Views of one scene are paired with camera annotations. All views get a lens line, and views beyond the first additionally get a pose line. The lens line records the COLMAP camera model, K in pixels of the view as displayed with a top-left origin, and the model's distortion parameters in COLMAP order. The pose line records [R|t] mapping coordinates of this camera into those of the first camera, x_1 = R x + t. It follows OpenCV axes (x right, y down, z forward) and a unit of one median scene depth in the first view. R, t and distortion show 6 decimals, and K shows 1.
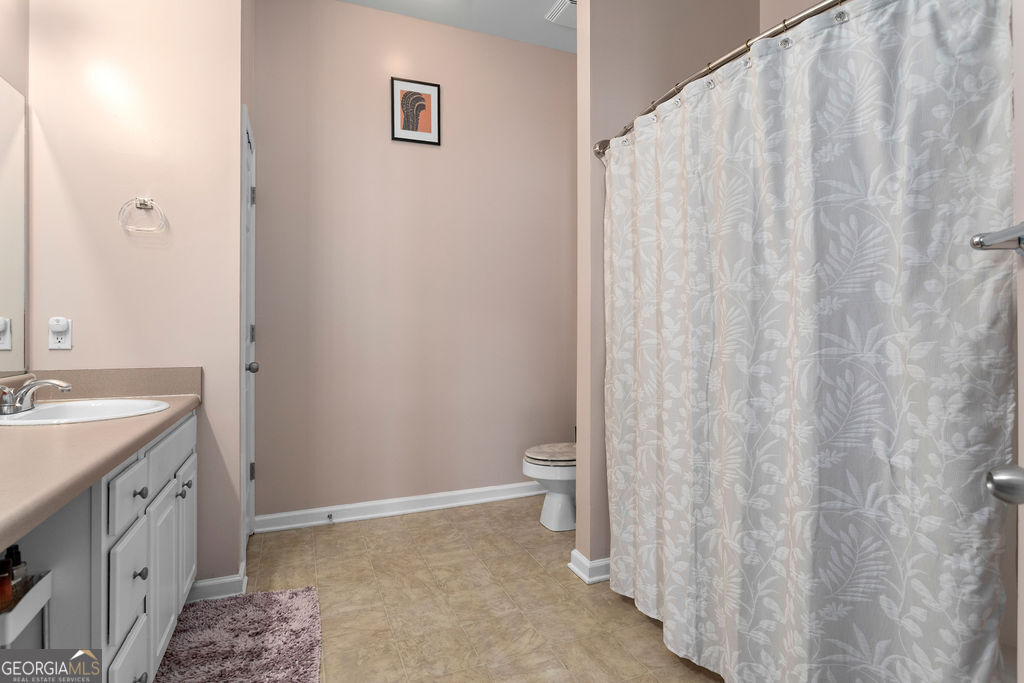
lens RADIAL K [[498.6, 0, 509.0], [0, 498.6, 332.5], [0, 0, 1]] dist [-0.001409, -0.000229]
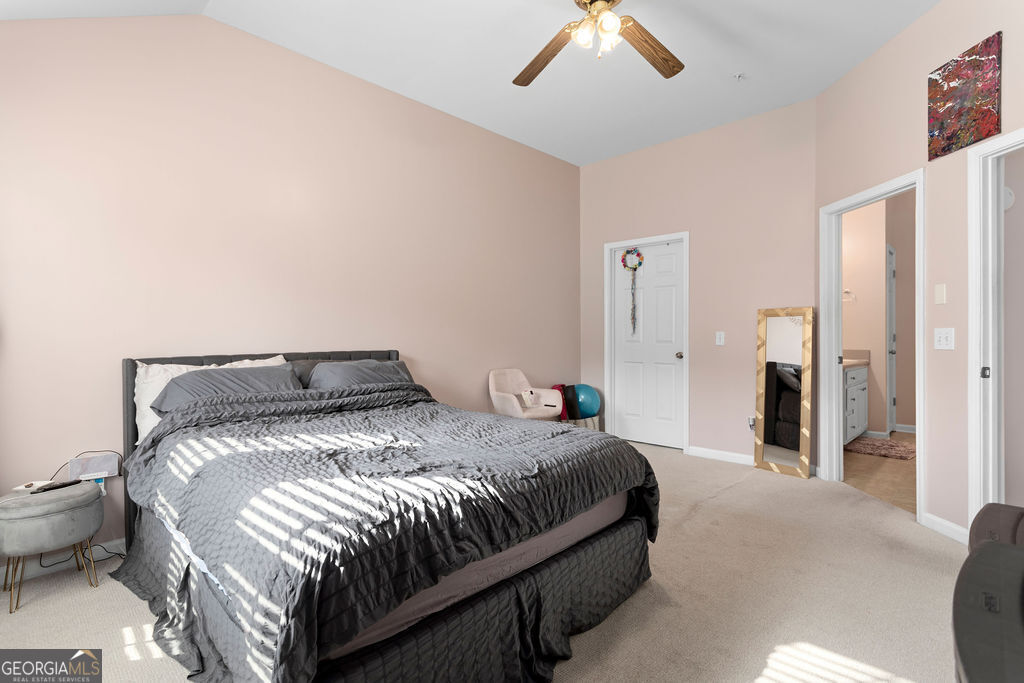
lens RADIAL K [[498.5, 0, 514.1], [0, 498.5, 333.8], [0, 0, 1]] dist [0.001895, 0.000247]
pose [[0.389785, -0.008567, -0.920866, 0.904669], [0.002325, 0.999963, -0.008319, -0.001303], [0.920903, 0.001101, 0.389790, -1.469973]]
